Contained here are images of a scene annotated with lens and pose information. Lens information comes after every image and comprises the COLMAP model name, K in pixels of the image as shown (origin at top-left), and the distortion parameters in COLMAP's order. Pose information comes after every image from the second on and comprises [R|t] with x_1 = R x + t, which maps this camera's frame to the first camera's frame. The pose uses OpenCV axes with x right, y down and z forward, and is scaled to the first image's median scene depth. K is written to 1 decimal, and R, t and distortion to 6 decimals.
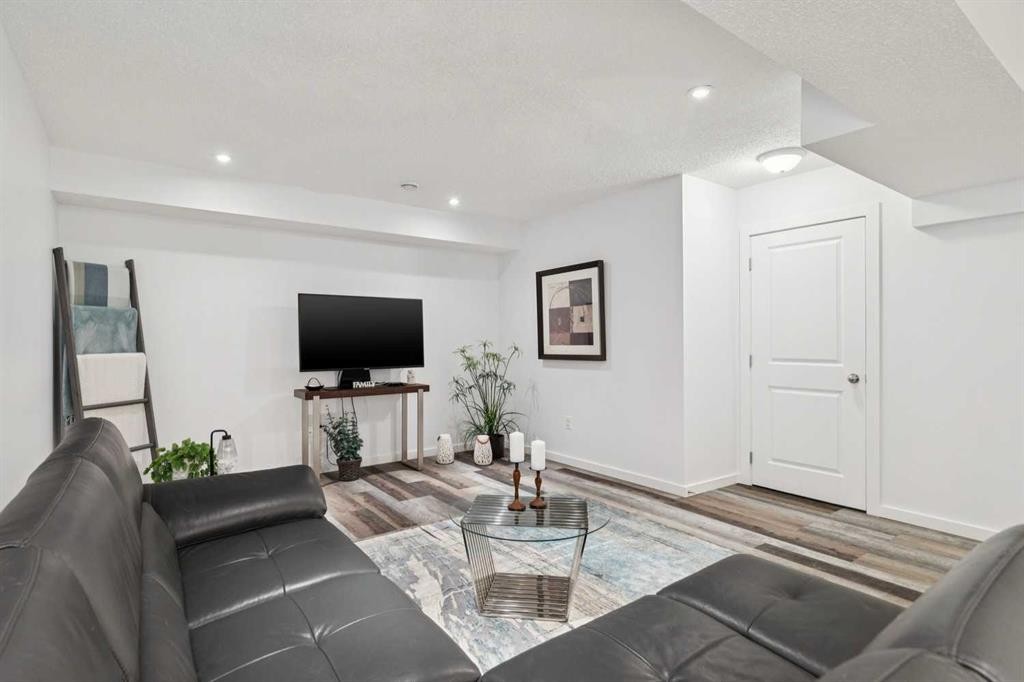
lens RADIAL K [[507.7, 0, 512.0], [0, 507.7, 341.0], [0, 0, 1]] dist [0.000763, 0.000198]
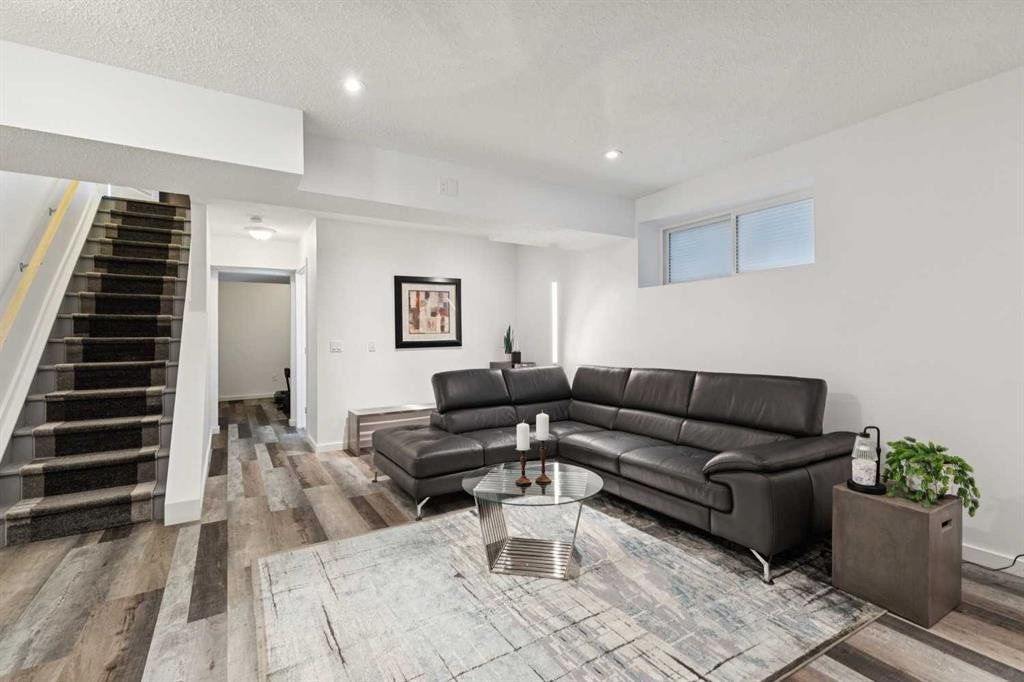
lens RADIAL K [[475.1, 0, 512.7], [0, 475.1, 330.3], [0, 0, 1]] dist [0.000419, 0.000393]
pose [[-0.995360, 0.014675, 0.095098, -0.016158], [0.013722, 0.999849, -0.010664, 0.001696], [-0.095240, -0.009310, -0.995411, 1.210135]]
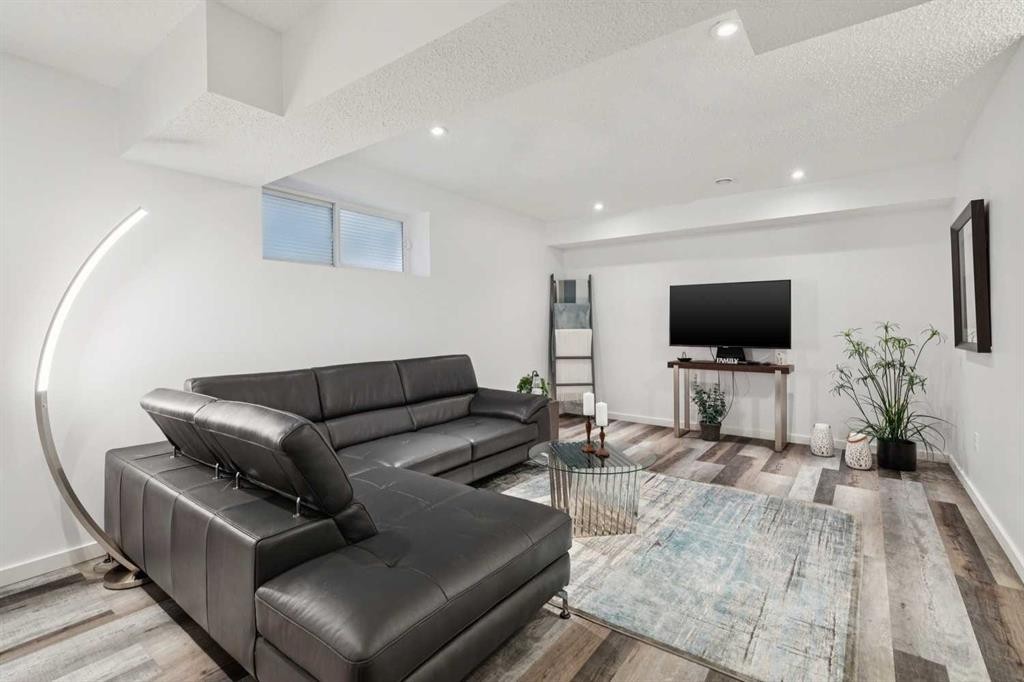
lens RADIAL K [[475.1, 0, 512.7], [0, 475.1, 330.3], [0, 0, 1]] dist [0.000419, 0.000393]
pose [[0.290136, 0.018188, -0.956812, 0.654250], [-0.000283, 0.999821, 0.018920, -0.002365], [0.956985, -0.005219, 0.290090, 0.268193]]
